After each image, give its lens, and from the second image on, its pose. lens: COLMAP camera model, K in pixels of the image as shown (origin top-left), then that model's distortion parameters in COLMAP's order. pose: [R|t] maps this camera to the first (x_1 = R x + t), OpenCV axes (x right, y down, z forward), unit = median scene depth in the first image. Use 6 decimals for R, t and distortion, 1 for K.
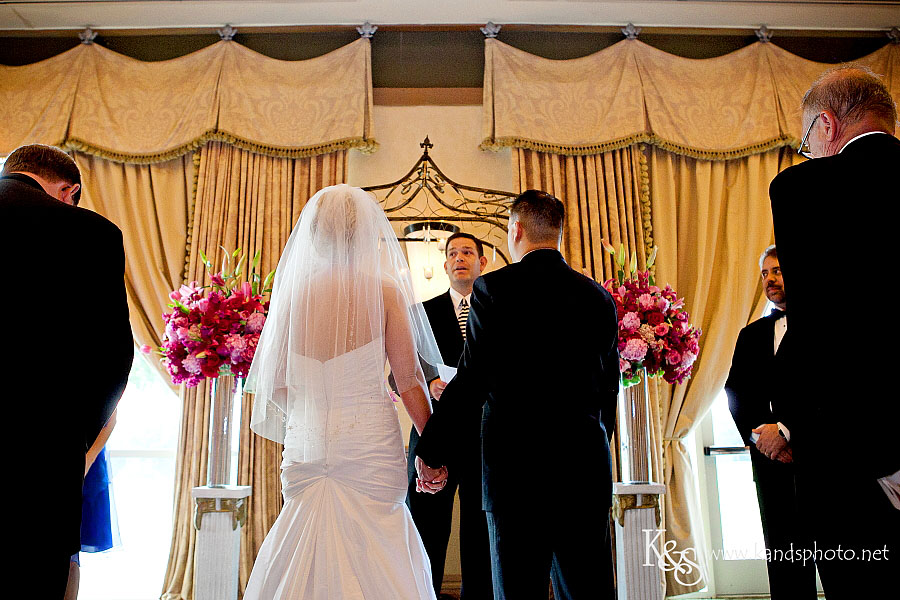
lens RADIAL K [[729.7, 0, 436.1], [0, 729.7, 277.7], [0, 0, 1]] dist [-0.080579, 0.043994]
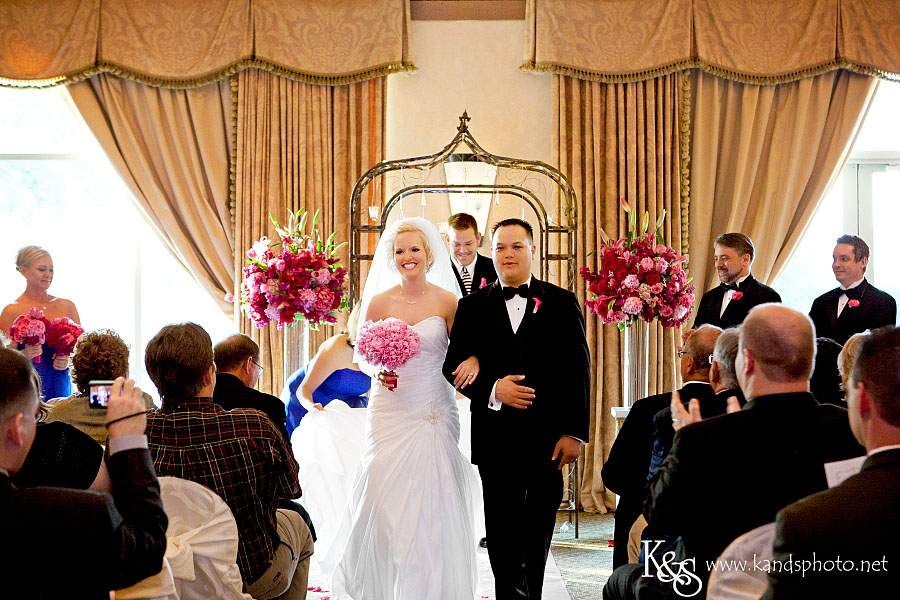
lens RADIAL K [[1325.9, 0, 451.0], [0, 1325.9, 300.2], [0, 0, 1]] dist [0.081545, 0.000000]
pose [[0.999544, 0.008828, -0.028870, 0.021583], [-0.001787, 0.971916, 0.235321, -0.306274], [0.030136, -0.235162, 0.971489, -0.834335]]
